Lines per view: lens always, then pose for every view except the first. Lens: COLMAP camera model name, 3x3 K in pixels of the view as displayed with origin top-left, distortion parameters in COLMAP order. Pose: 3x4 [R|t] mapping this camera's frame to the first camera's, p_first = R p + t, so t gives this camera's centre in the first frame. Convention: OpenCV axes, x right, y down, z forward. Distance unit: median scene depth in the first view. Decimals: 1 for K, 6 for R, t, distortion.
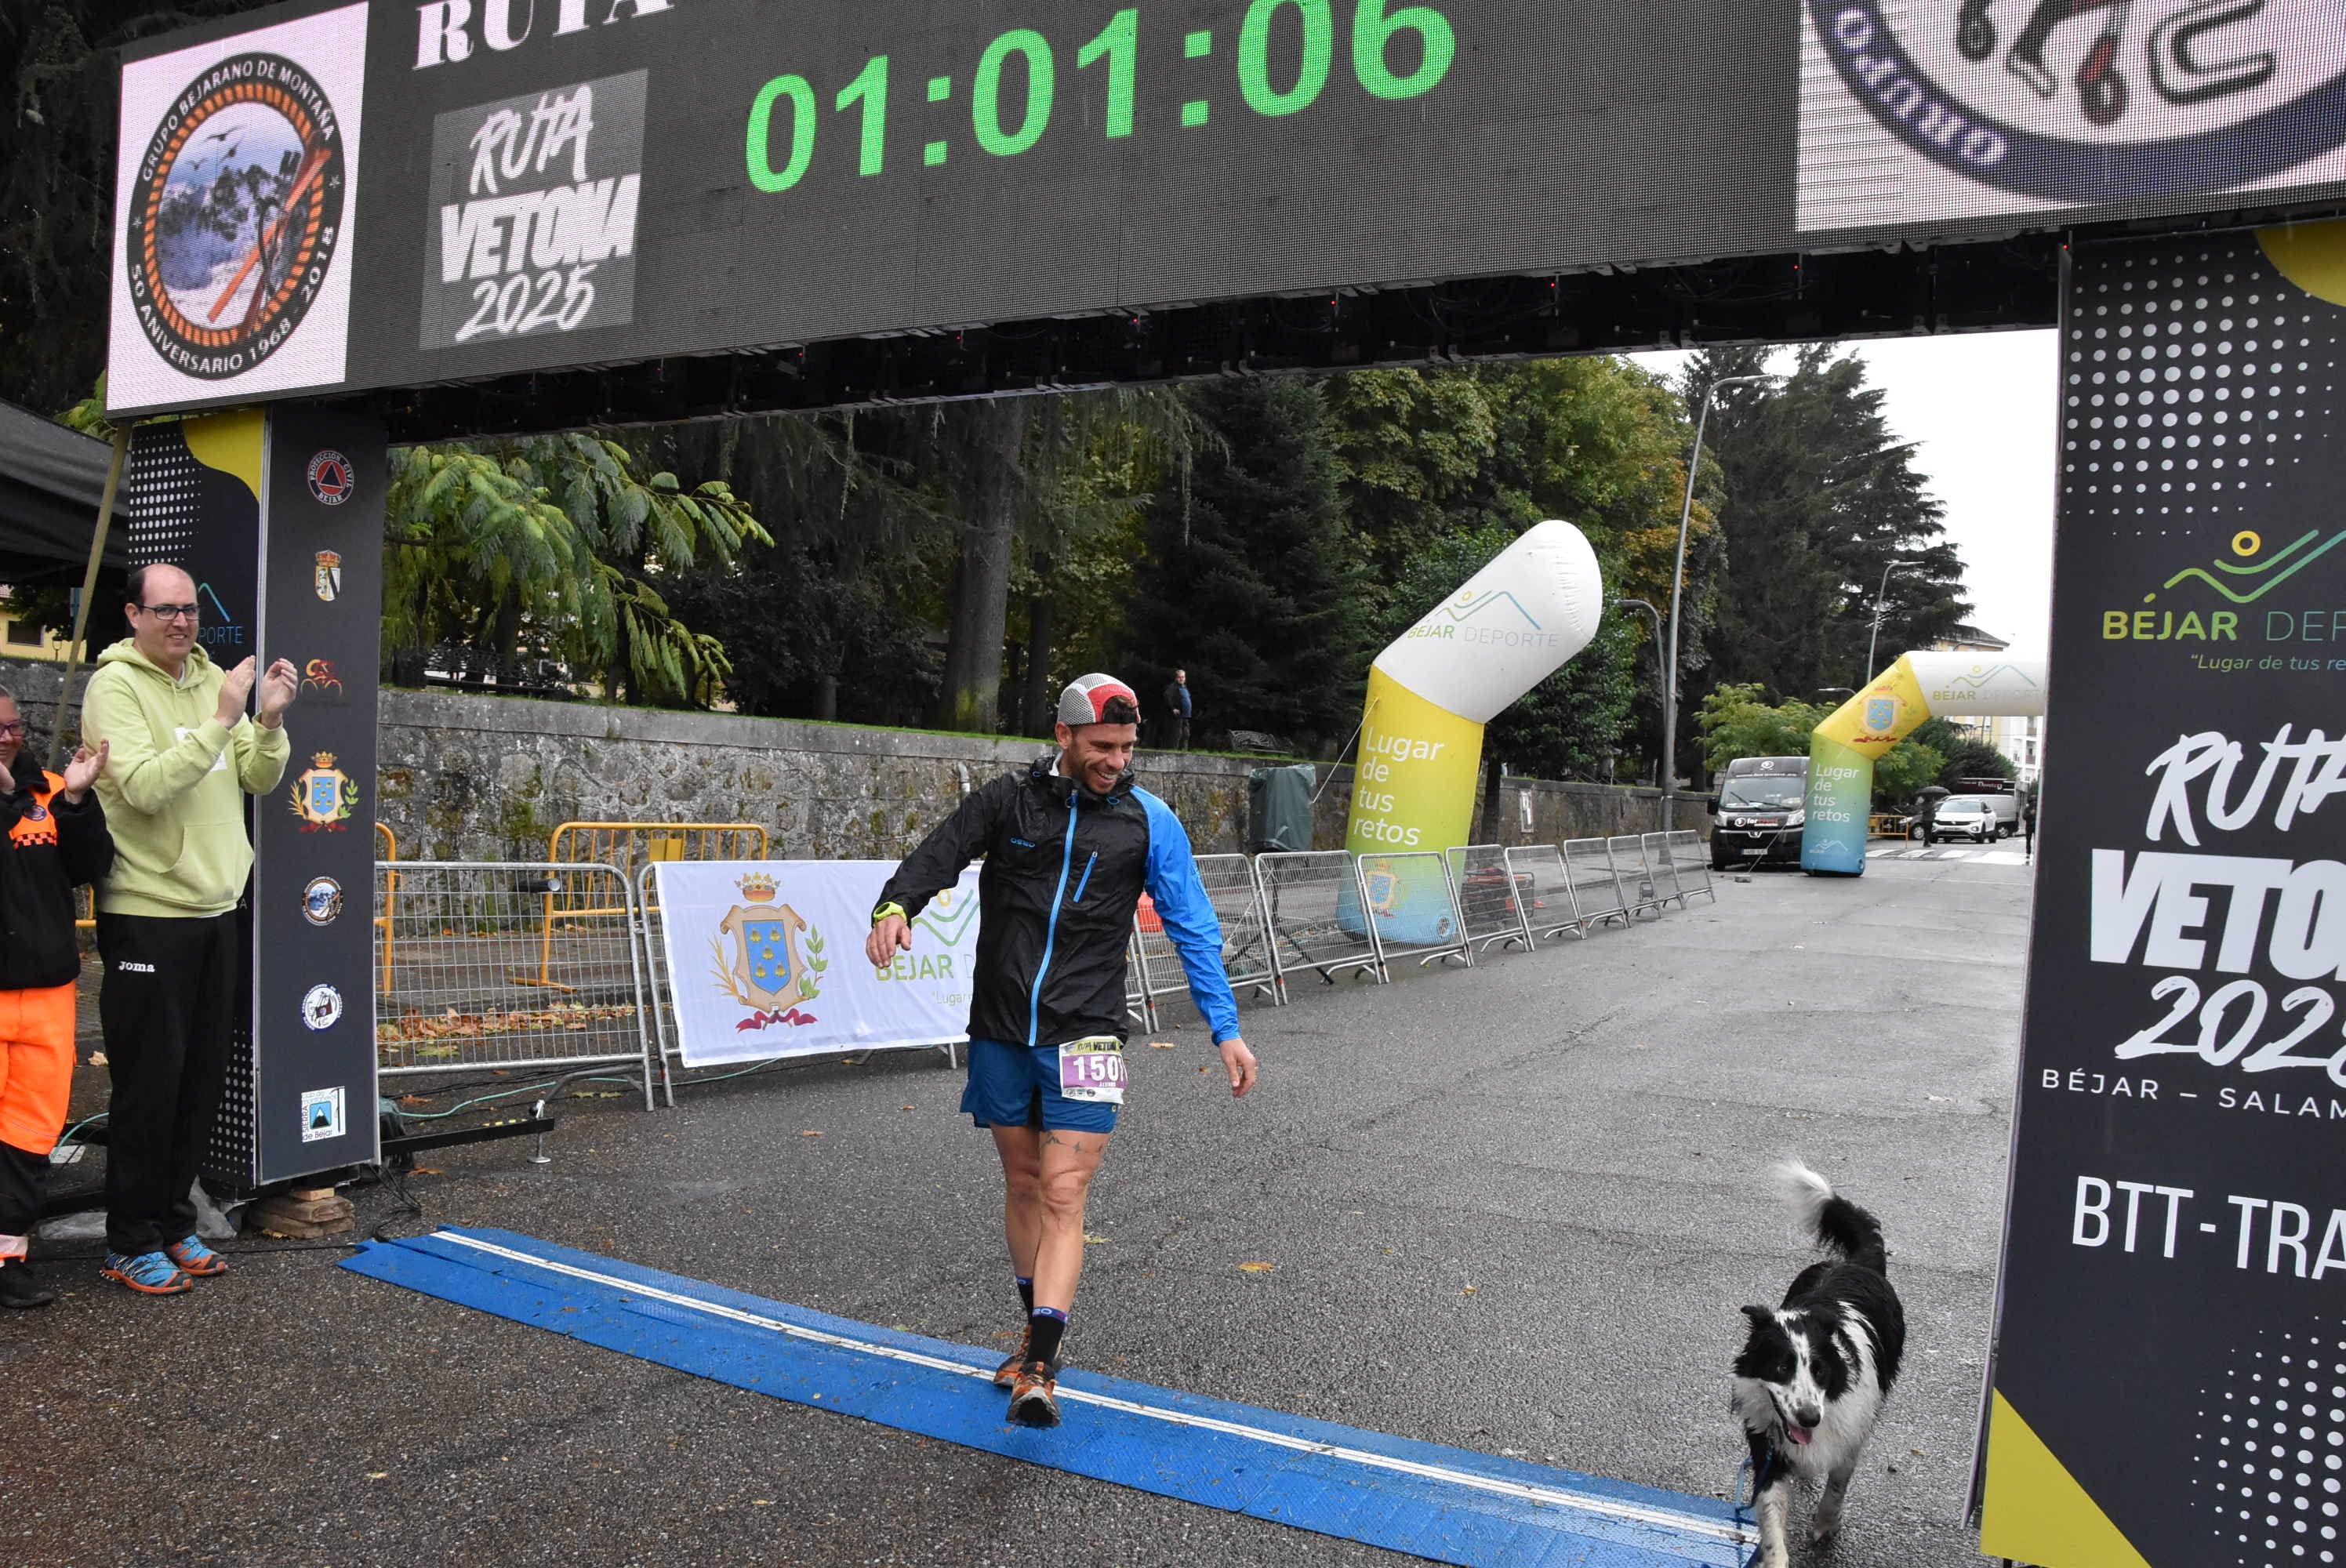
lens RADIAL K [[1930.0, 0, 1168.0], [0, 1930.0, 853.0], [0, 0, 1]] dist [-0.172715, 0.162343]
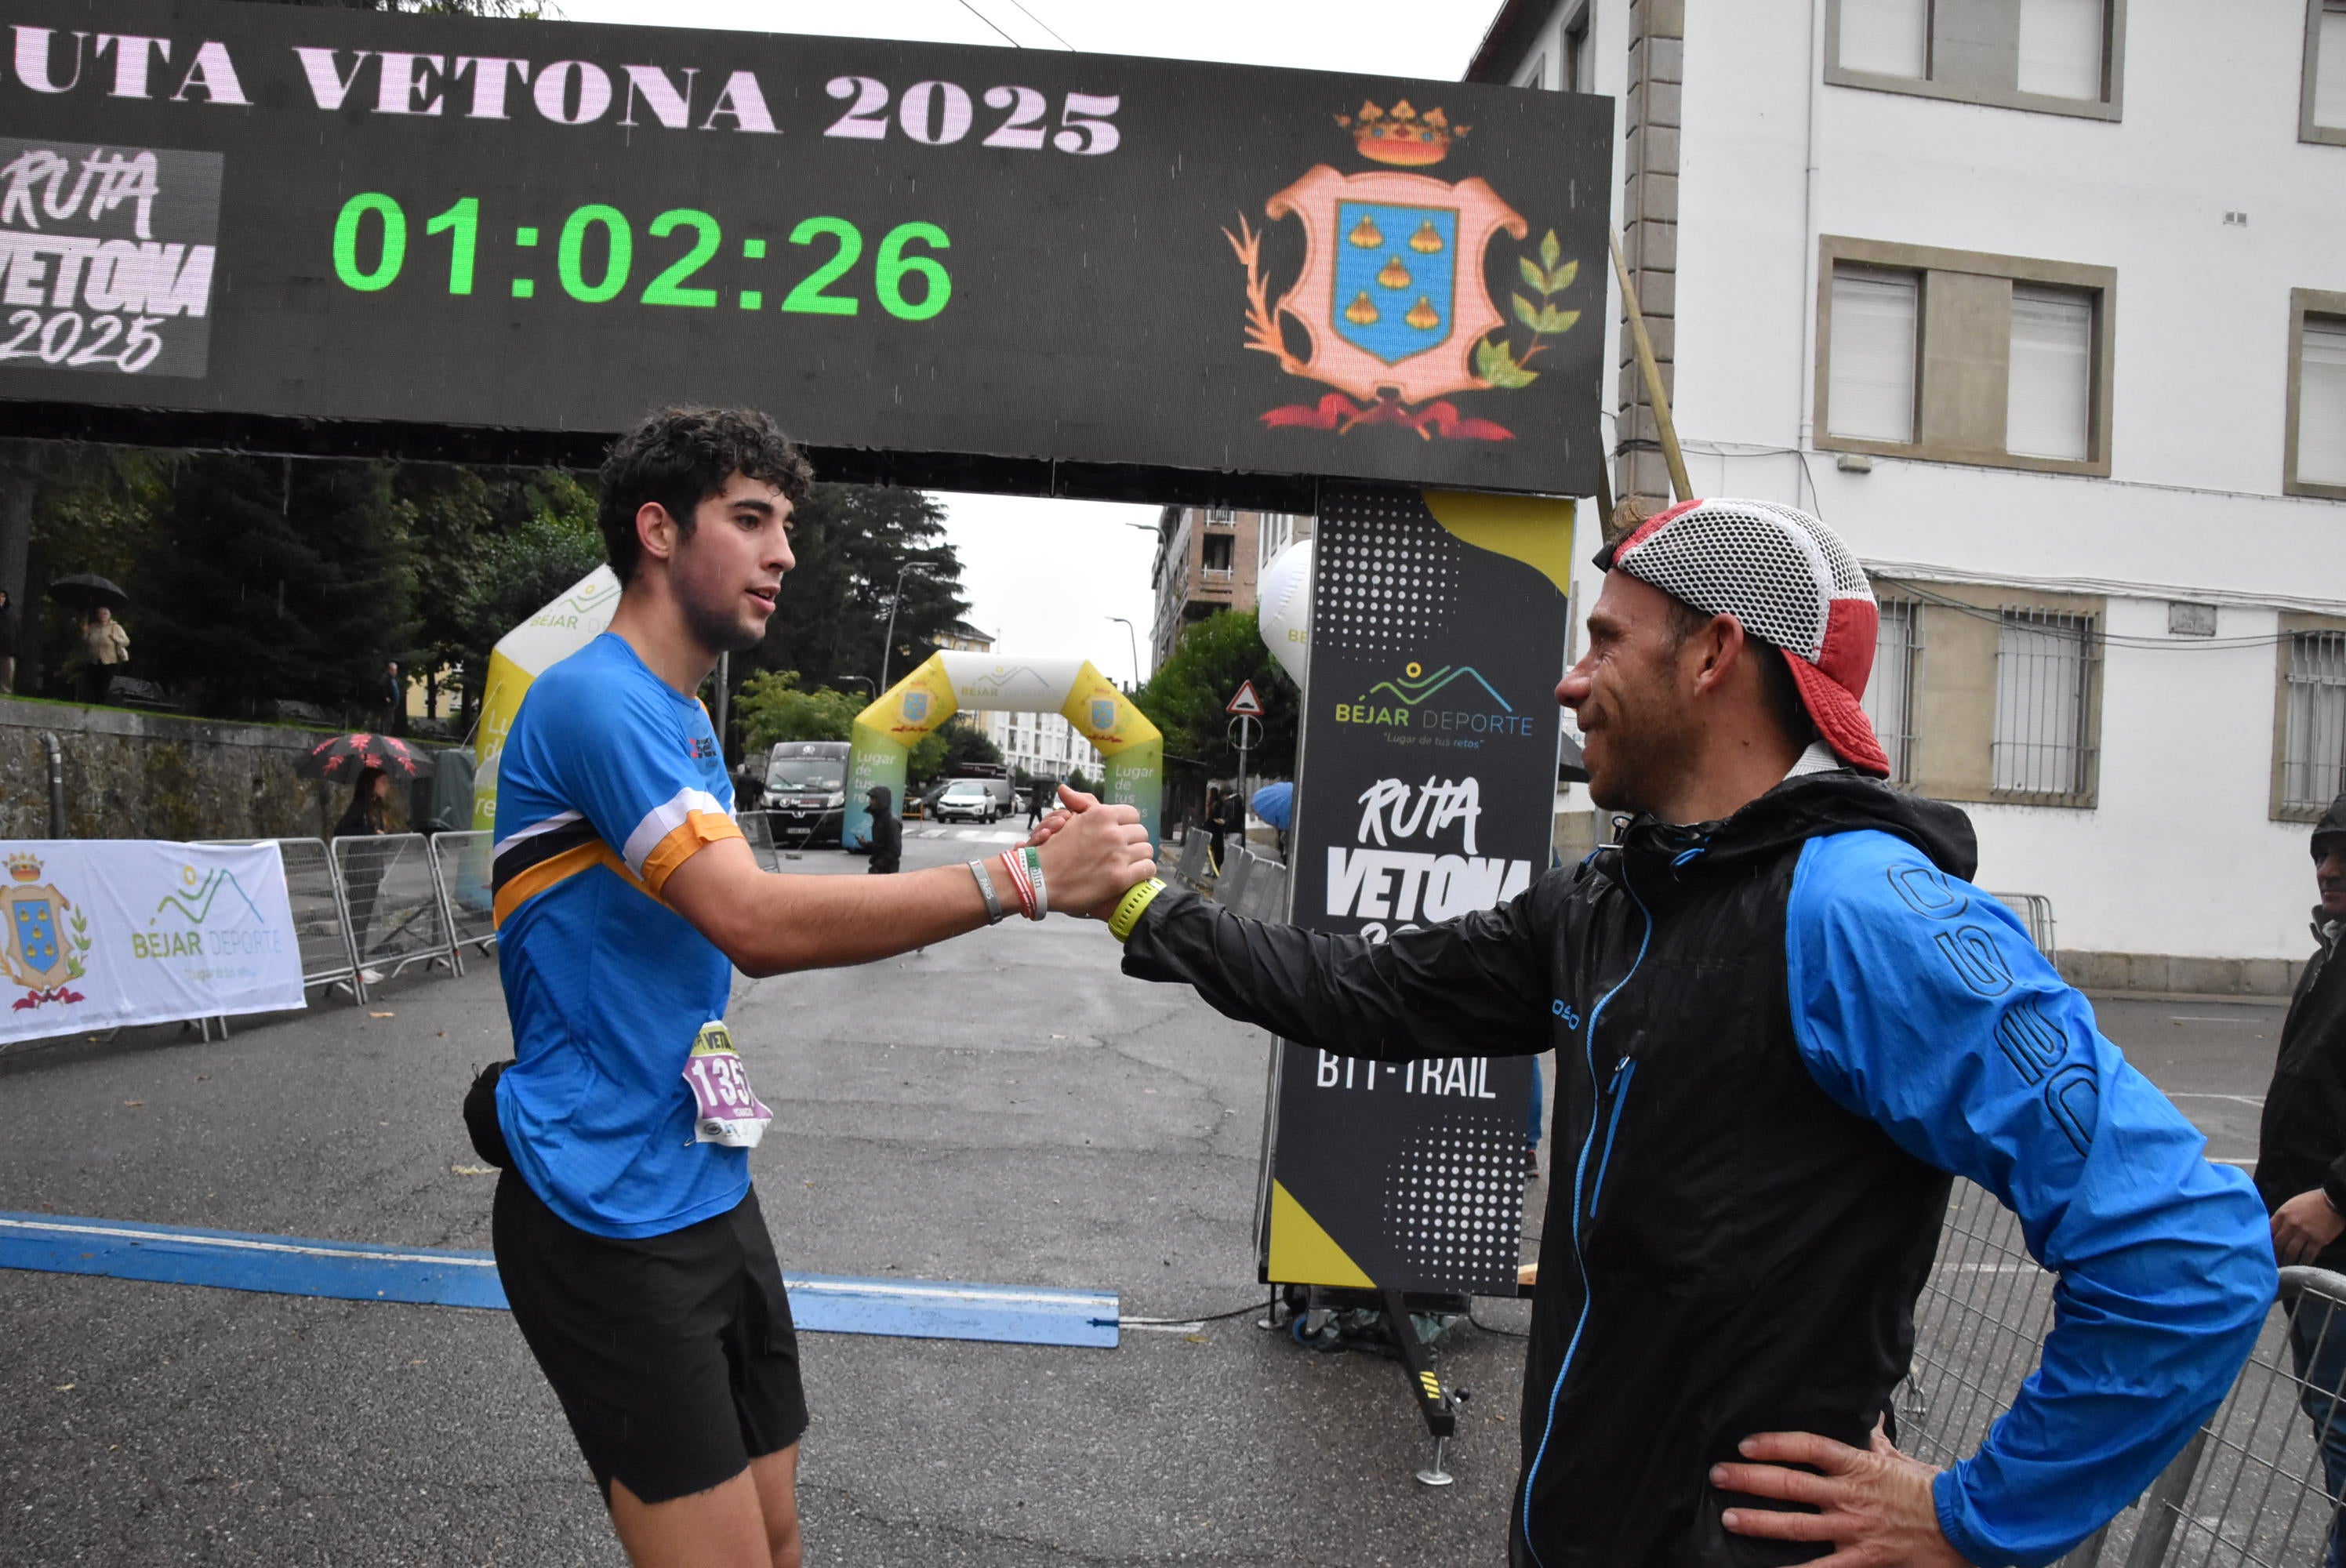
lens RADIAL K [[2445.6, 0, 1173.3], [0, 2445.6, 790.5], [0, 0, 1]] dist [-0.288297, 0.385574]
pose [[0.823343, 0.013223, 0.567389, -0.415722], [-0.008018, 0.999900, -0.011667, -0.012830], [-0.567487, 0.005057, 0.823367, -0.346352]]
